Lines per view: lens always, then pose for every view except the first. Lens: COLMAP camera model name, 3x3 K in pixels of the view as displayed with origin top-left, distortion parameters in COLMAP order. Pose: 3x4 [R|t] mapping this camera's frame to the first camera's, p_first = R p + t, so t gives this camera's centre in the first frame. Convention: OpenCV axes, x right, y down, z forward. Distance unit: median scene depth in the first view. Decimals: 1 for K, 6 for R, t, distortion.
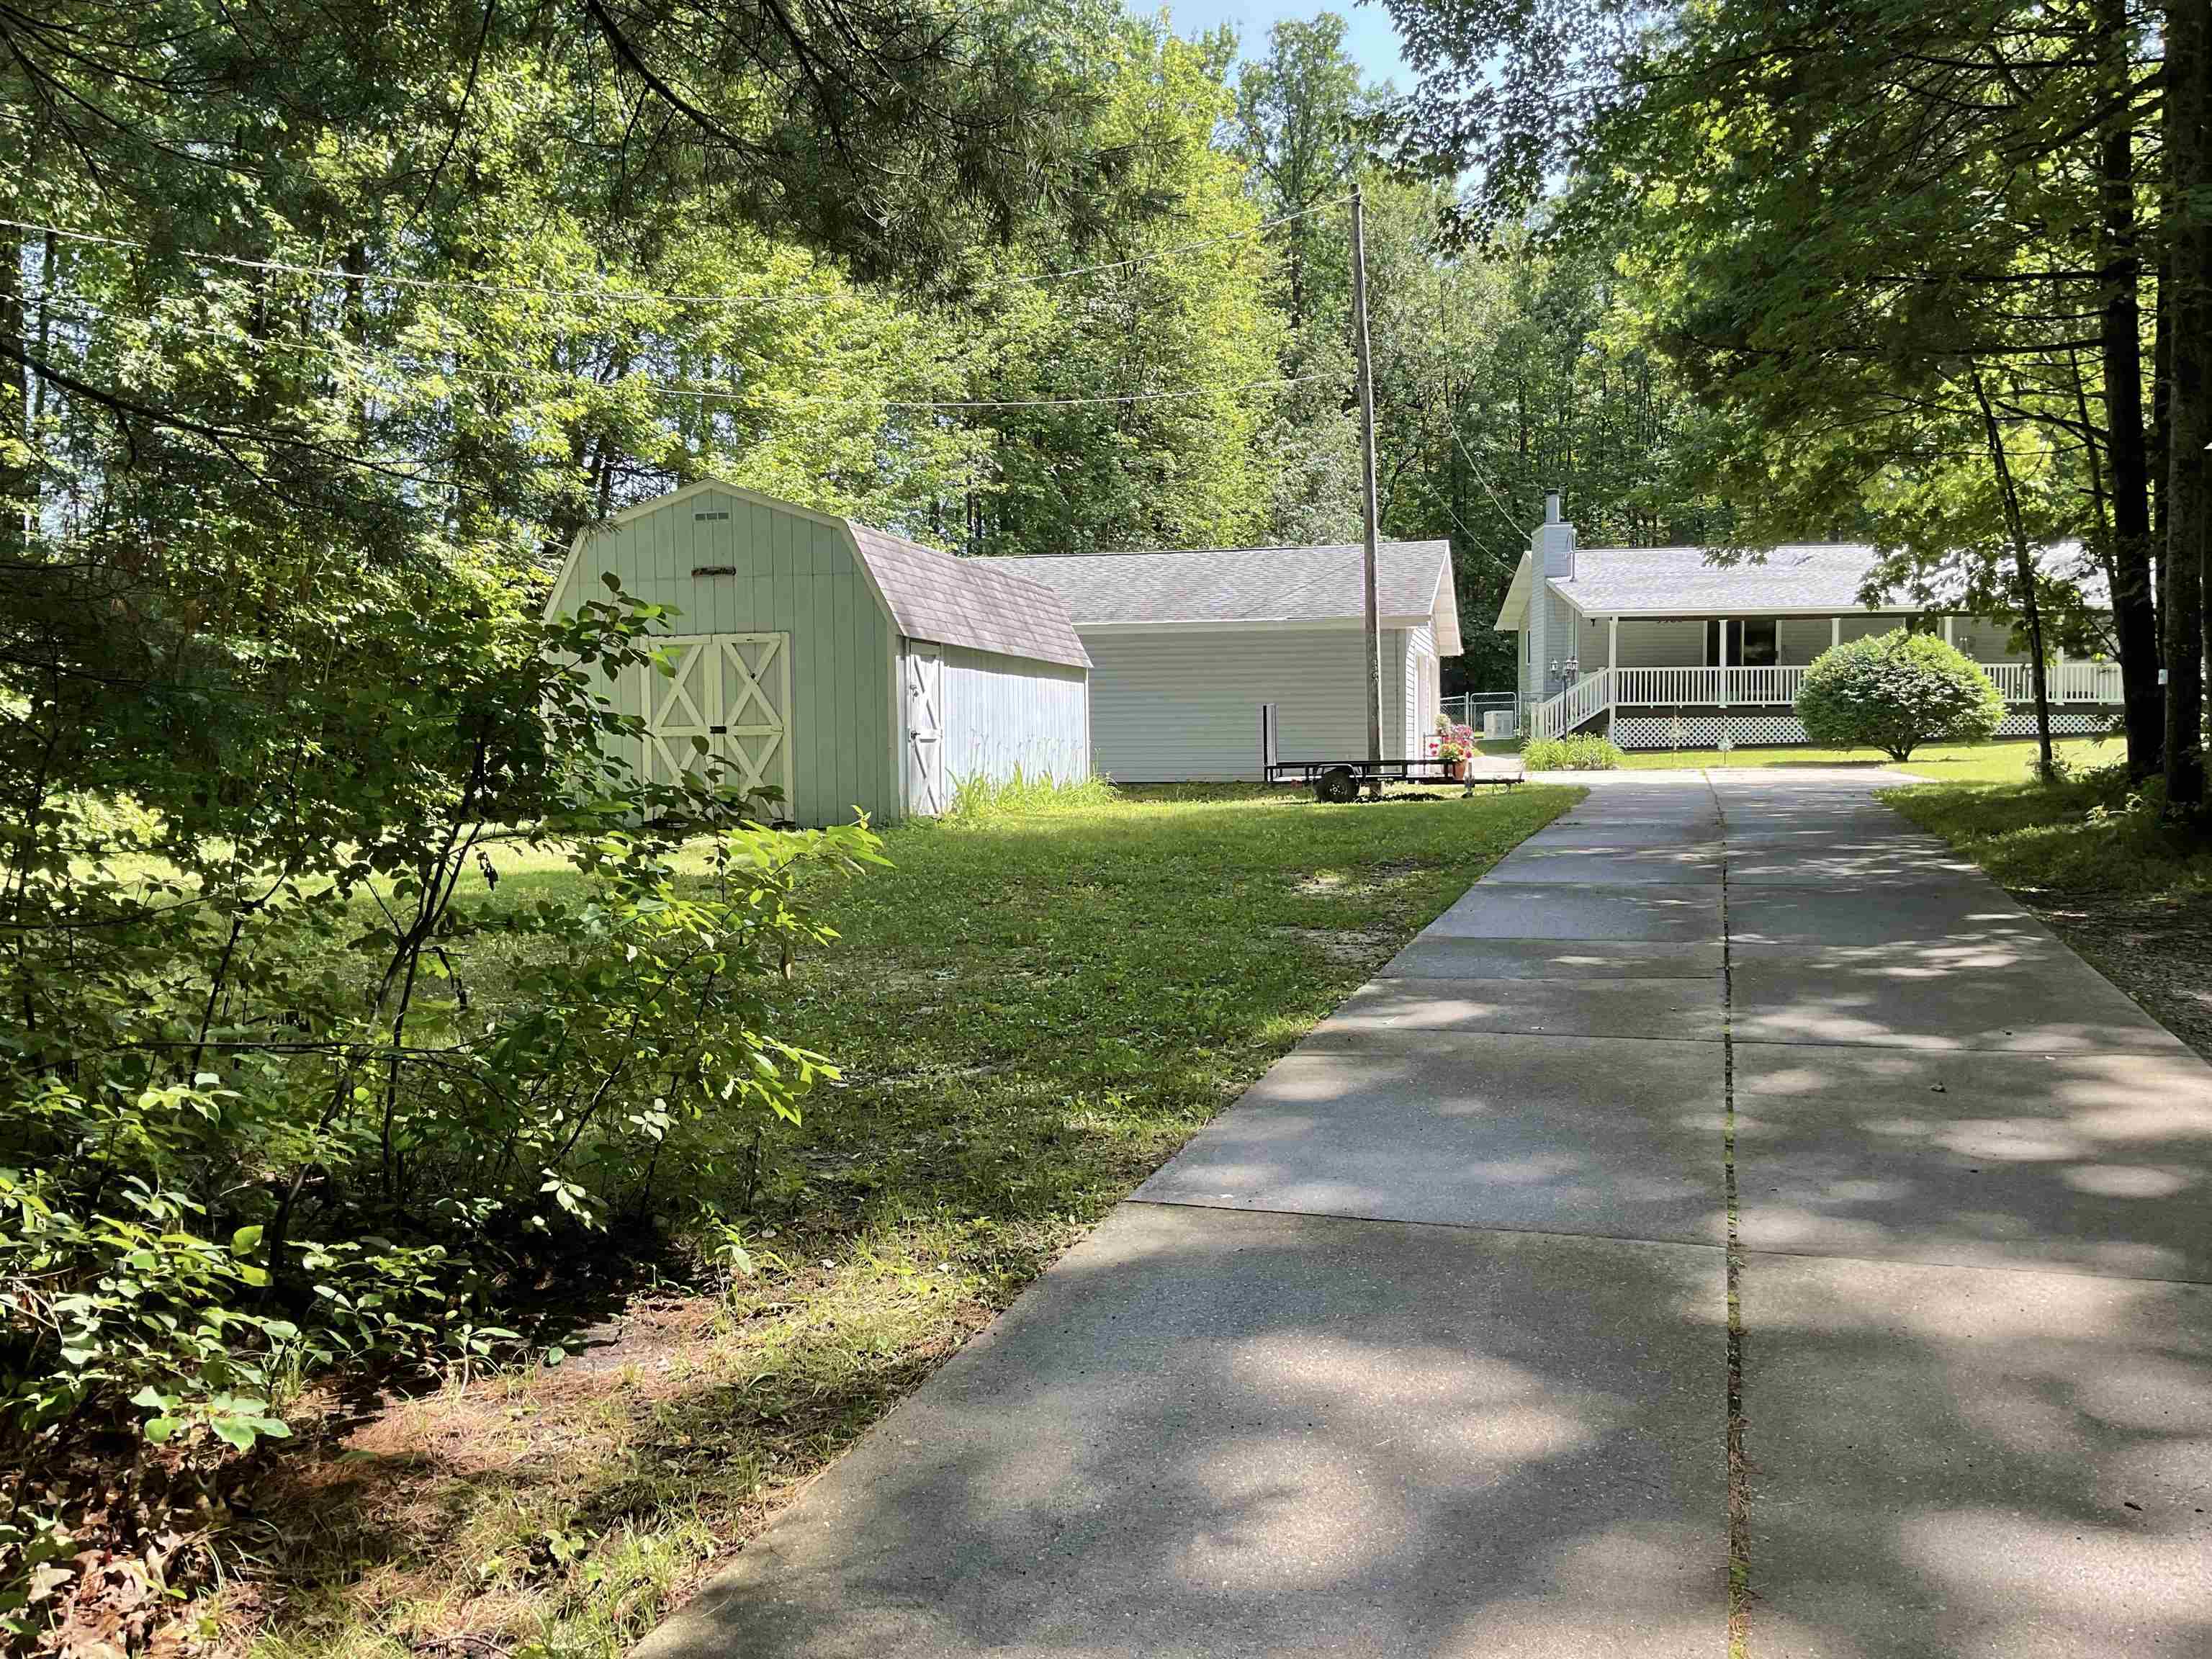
lens RADIAL K [[1851.2, 0, 1106.0], [0, 1851.2, 829.5], [0, 0, 1]] dist [0.020543, -0.038581]
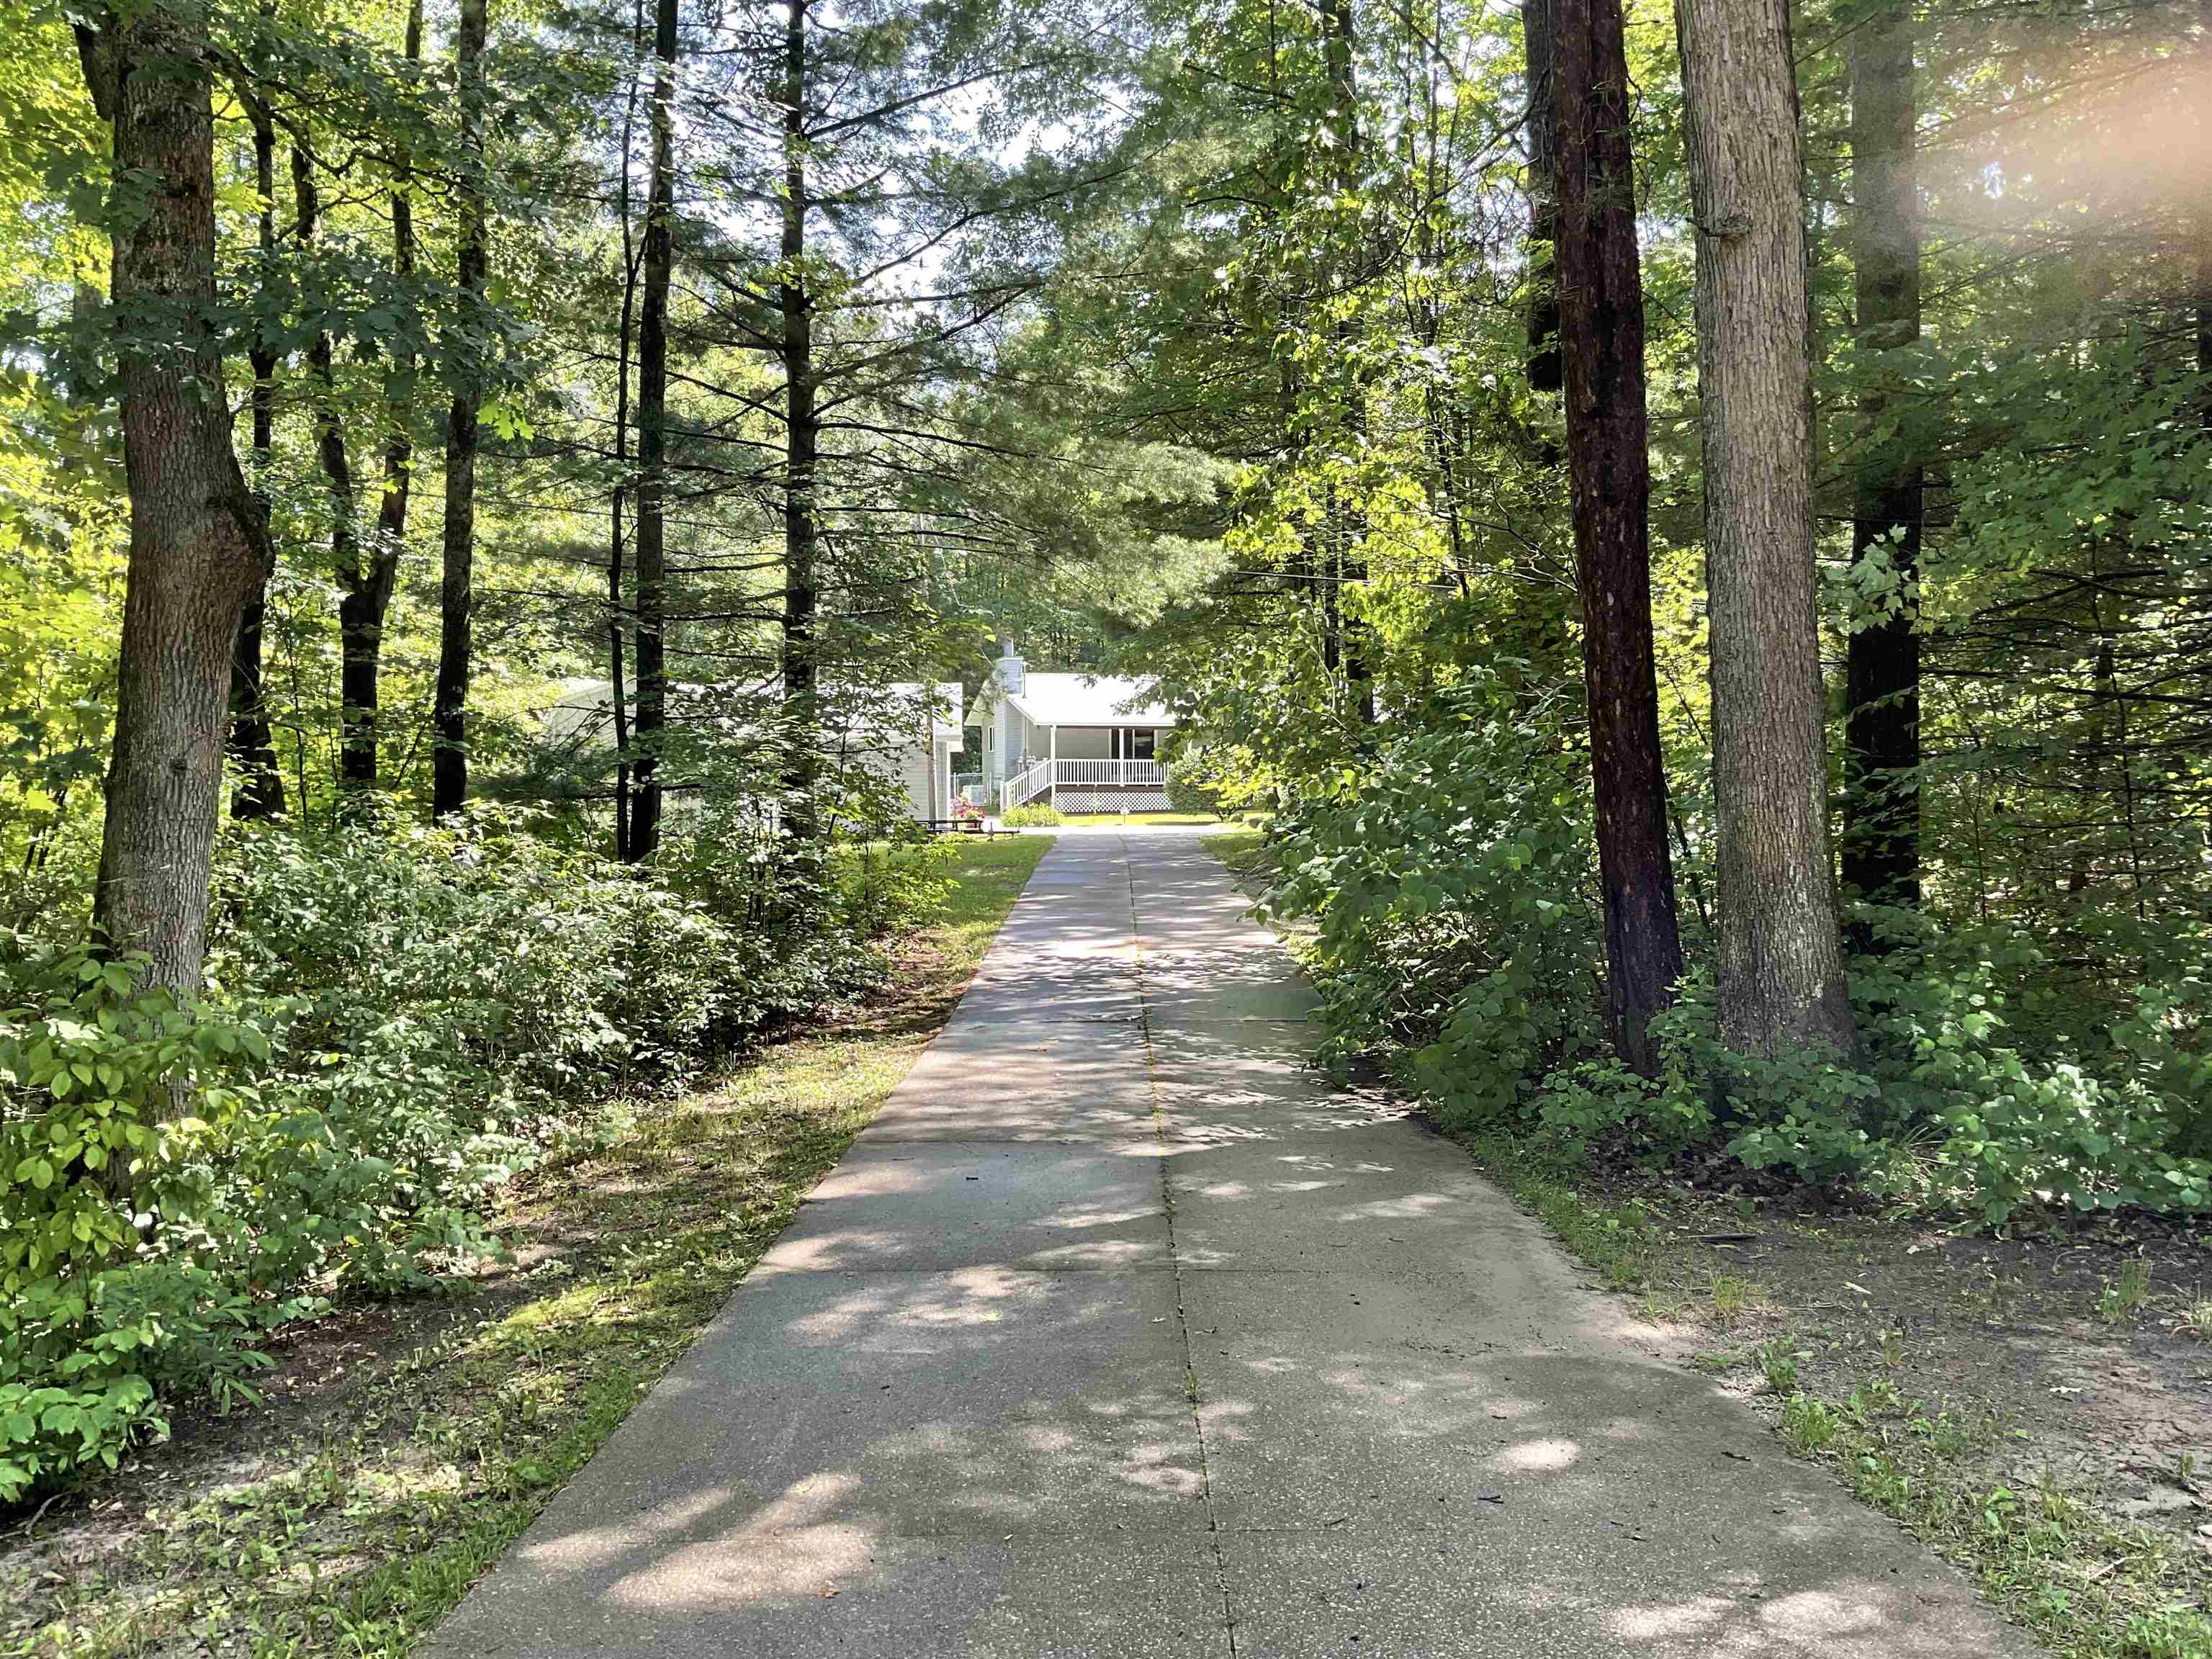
lens RADIAL K [[1851.2, 0, 1106.0], [0, 1851.2, 829.5], [0, 0, 1]] dist [0.020543, -0.038581]
pose [[0.950757, 0.002761, 0.309926, -0.163168], [0.006666, 0.999547, -0.029353, 0.015927], [-0.309867, 0.029973, 0.950307, -0.475910]]
